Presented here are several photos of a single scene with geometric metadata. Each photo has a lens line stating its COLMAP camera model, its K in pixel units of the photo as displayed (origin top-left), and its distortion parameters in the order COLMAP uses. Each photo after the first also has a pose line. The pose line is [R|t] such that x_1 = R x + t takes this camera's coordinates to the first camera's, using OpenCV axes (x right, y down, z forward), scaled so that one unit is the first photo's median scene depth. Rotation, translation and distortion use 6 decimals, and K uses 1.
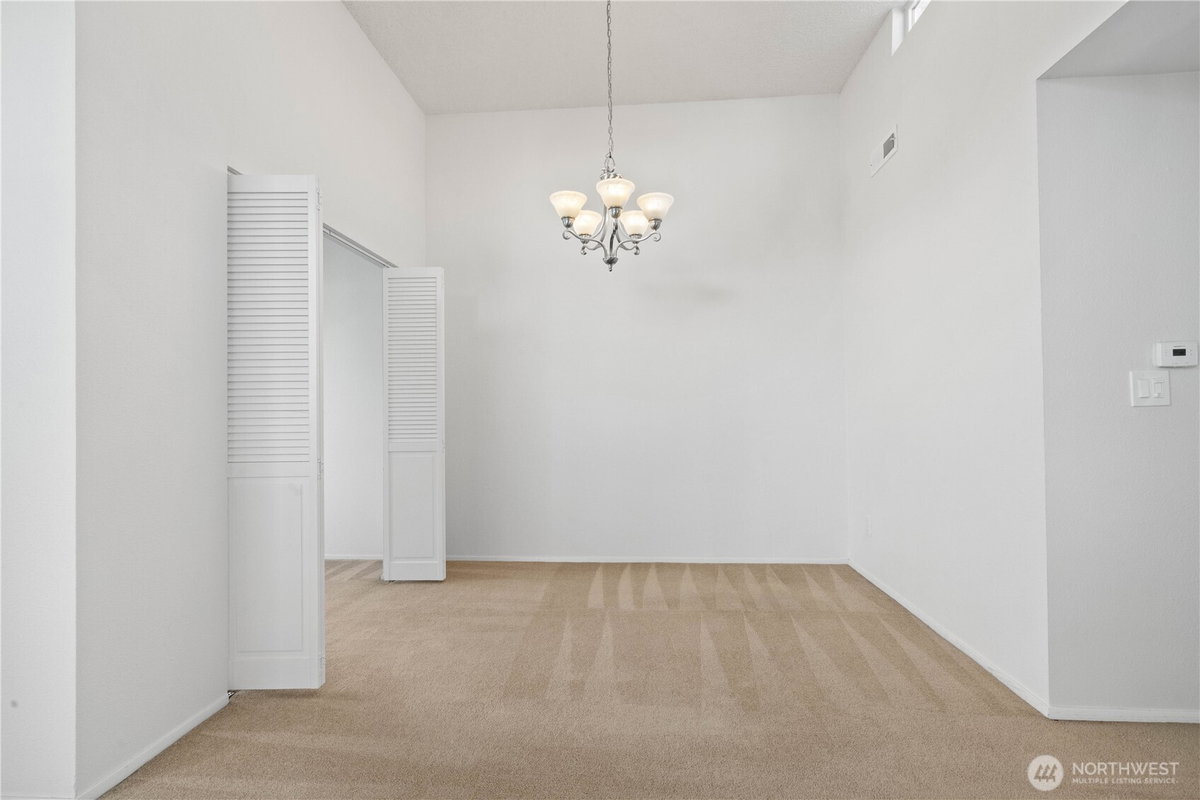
lens RADIAL K [[555.7, 0, 599.7], [0, 555.7, 405.5], [0, 0, 1]] dist [0.001471, 0.000352]
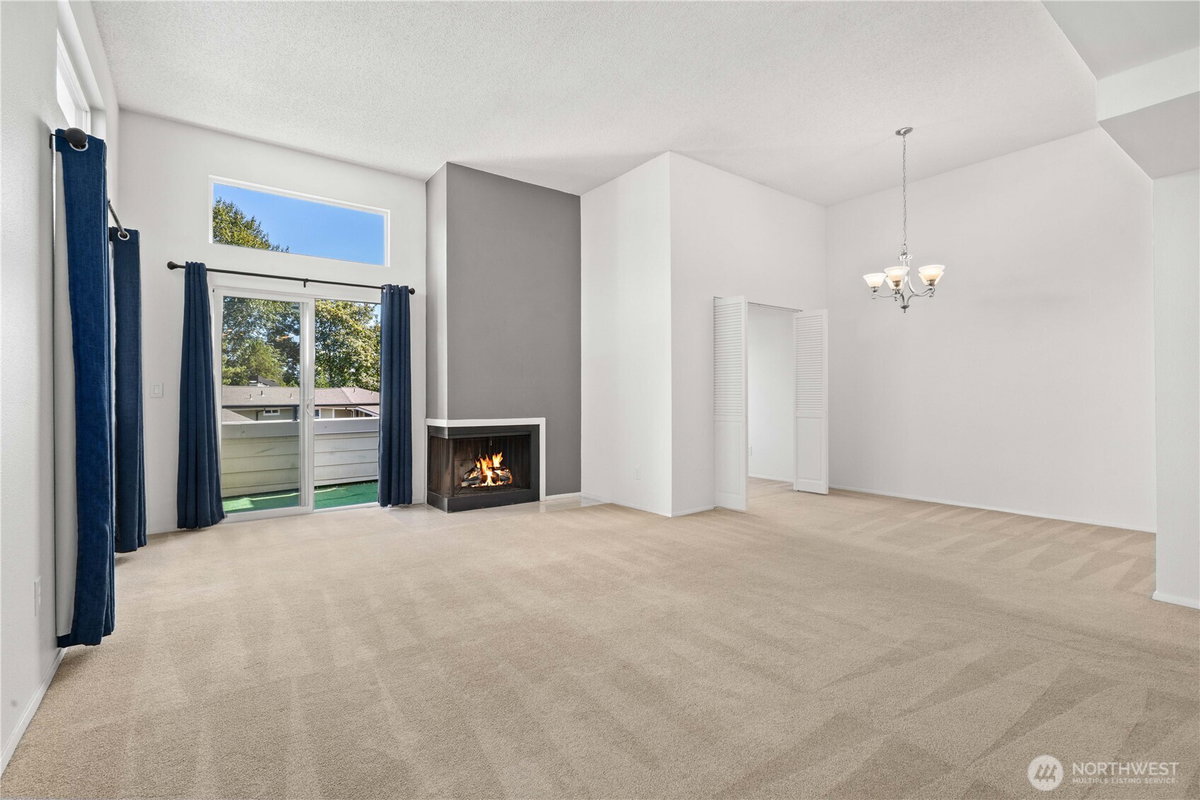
lens RADIAL K [[543.5, 0, 591.8], [0, 543.5, 396.4], [0, 0, 1]] dist [-0.003633, 0.000434]
pose [[0.655817, 0.008916, -0.754867, 0.645654], [0.004600, 0.999865, 0.015806, -0.017948], [0.754906, -0.013838, 0.655687, -0.807735]]
